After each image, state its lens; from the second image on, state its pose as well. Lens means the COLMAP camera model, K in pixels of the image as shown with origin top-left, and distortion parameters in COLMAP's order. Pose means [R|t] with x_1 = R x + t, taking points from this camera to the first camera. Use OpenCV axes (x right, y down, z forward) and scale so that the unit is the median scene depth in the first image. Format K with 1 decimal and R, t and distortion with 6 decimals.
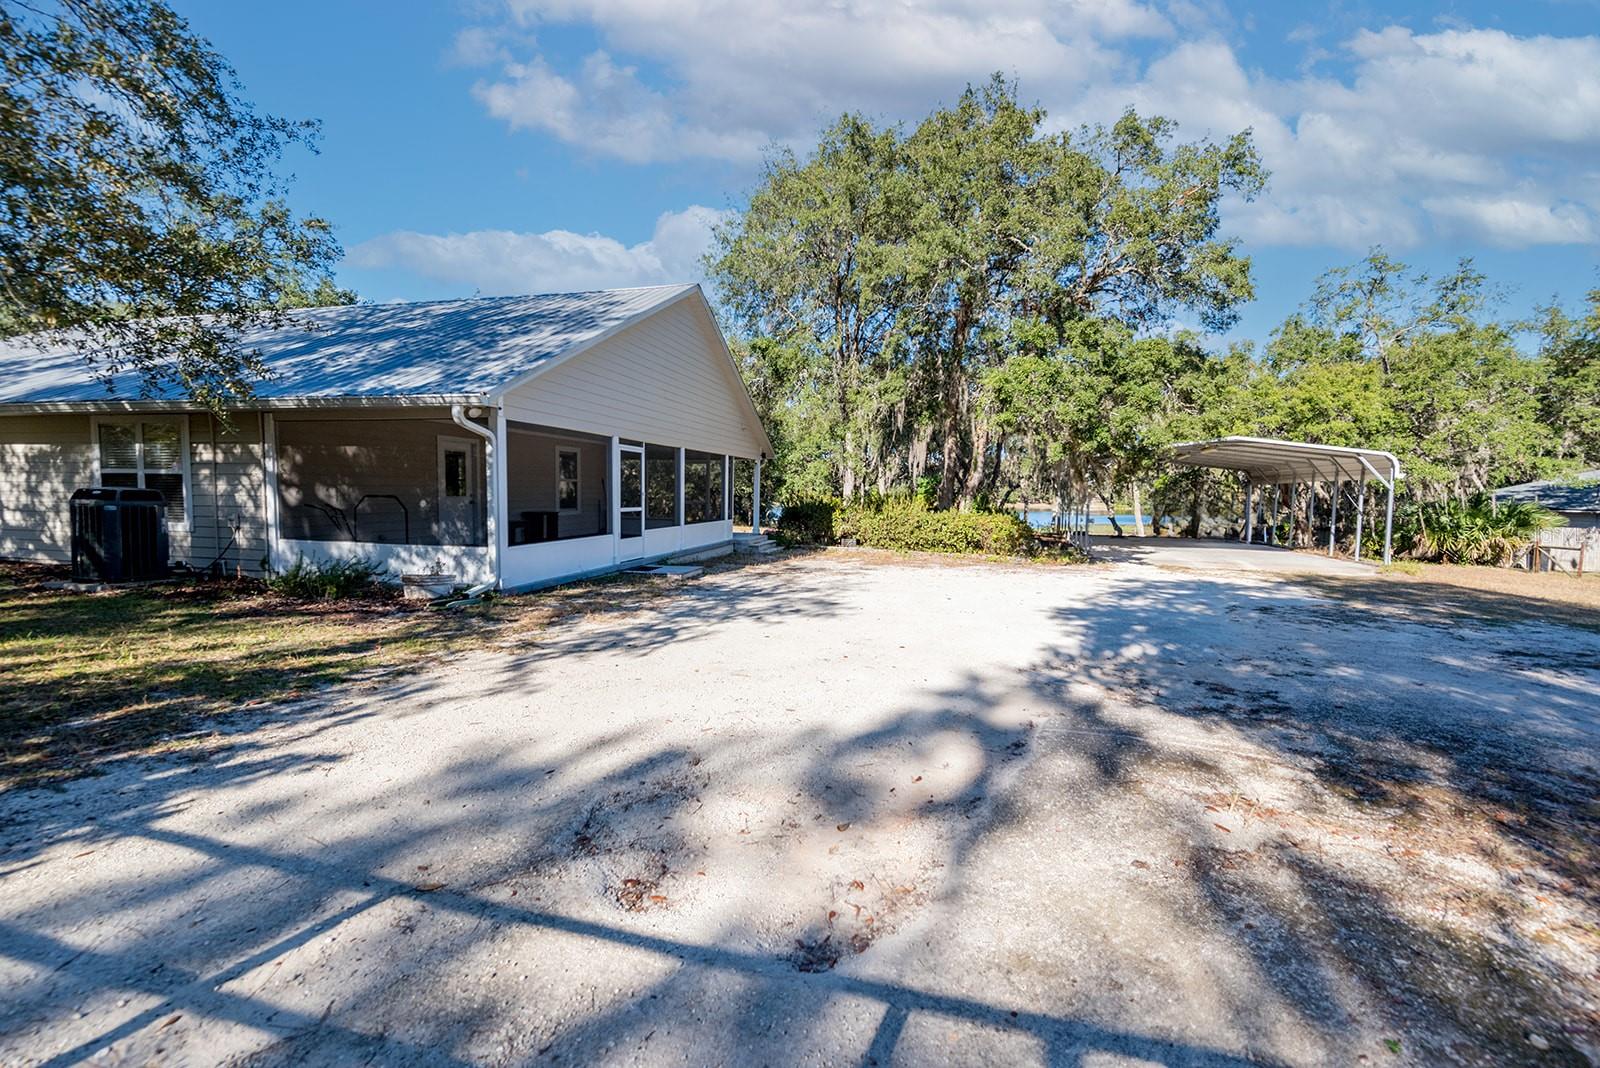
lens RADIAL K [[639.1, 0, 800.0], [0, 639.1, 534.0], [0, 0, 1]] dist [-0.001355, -0.000282]
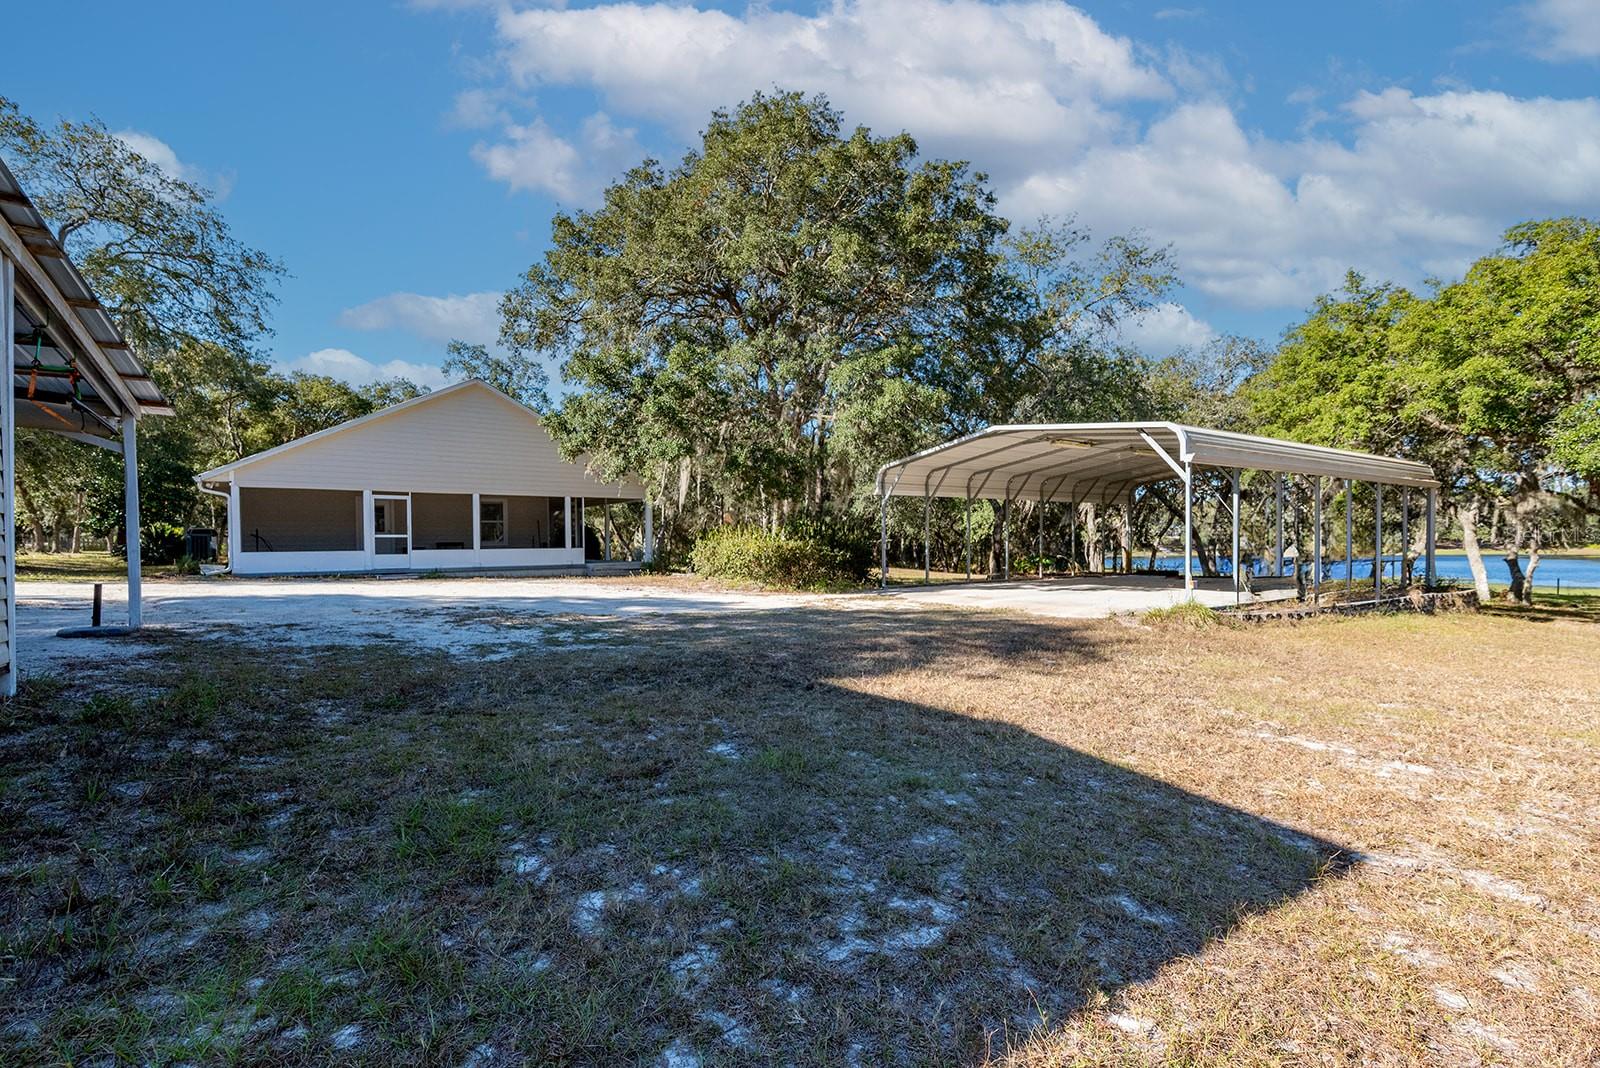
lens RADIAL K [[639.1, 0, 800.0], [0, 639.1, 534.0], [0, 0, 1]] dist [-0.001355, -0.000282]
pose [[0.741922, -0.032965, -0.669675, 1.449747], [-0.021449, 0.997113, -0.072846, 0.046458], [0.670142, 0.068410, 0.739073, 0.497241]]
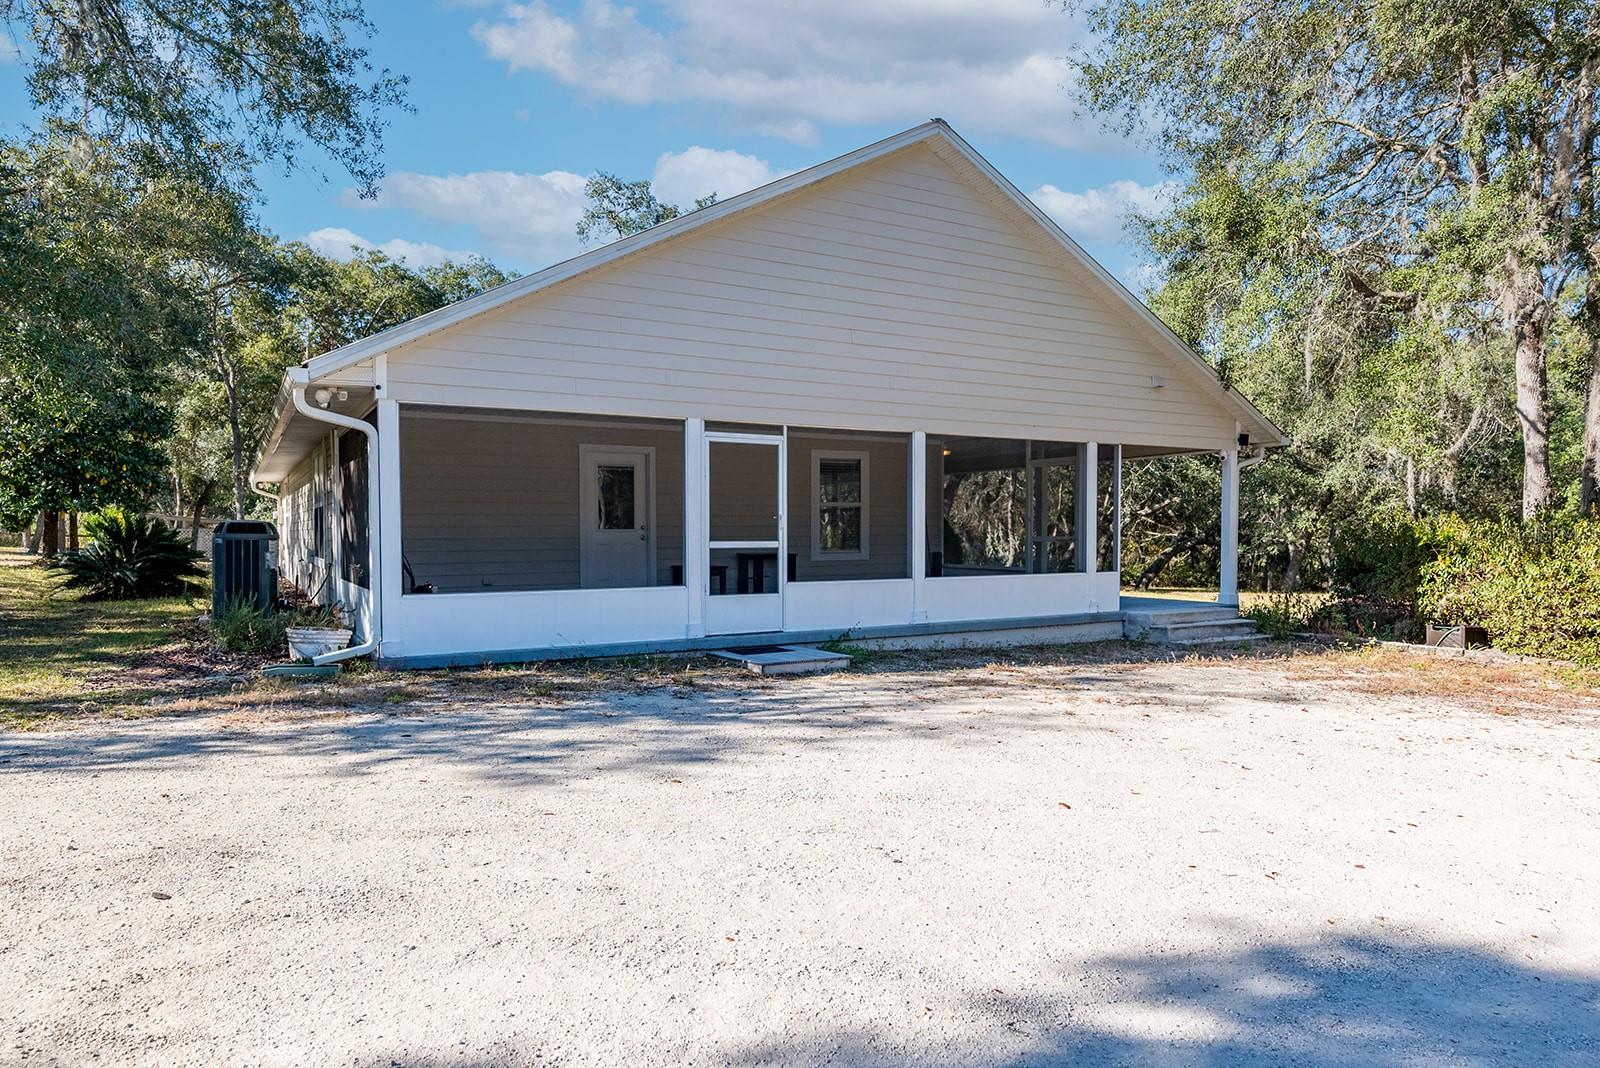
lens RADIAL K [[892.5, 0, 800.0], [0, 892.5, 534.0], [0, 0, 1]] dist [0.000746, 0.000921]
pose [[0.667115, -0.019585, -0.744697, 0.346227], [-0.034786, 0.997745, -0.057403, -0.003857], [0.744142, 0.064199, 0.664929, 0.486102]]
